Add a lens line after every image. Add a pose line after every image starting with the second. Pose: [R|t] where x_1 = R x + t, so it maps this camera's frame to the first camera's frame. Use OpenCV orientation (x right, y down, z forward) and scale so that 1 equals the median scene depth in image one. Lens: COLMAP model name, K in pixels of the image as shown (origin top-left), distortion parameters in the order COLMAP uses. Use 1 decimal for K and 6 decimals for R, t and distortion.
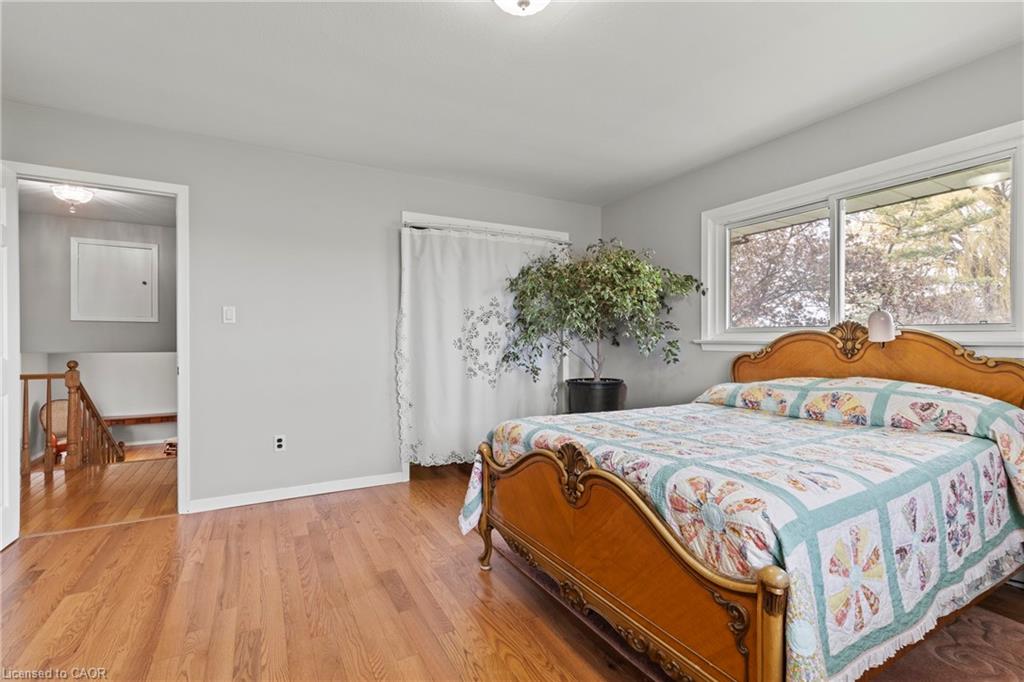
lens RADIAL K [[452.4, 0, 512.0], [0, 452.4, 341.0], [0, 0, 1]] dist [0.000176, 0.000031]
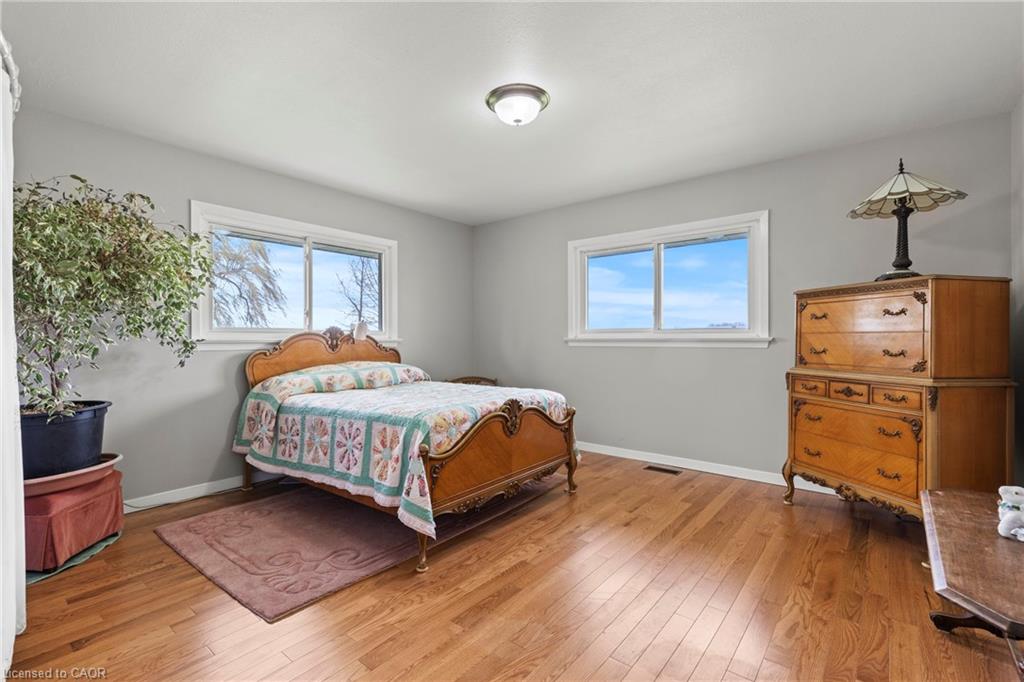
lens RADIAL K [[452.4, 0, 512.0], [0, 452.4, 341.0], [0, 0, 1]] dist [0.000176, 0.000031]
pose [[-0.372584, -0.009602, 0.927949, -0.914360], [0.003285, 0.999927, 0.011665, -0.010971], [-0.927993, 0.007394, -0.372525, 1.035998]]
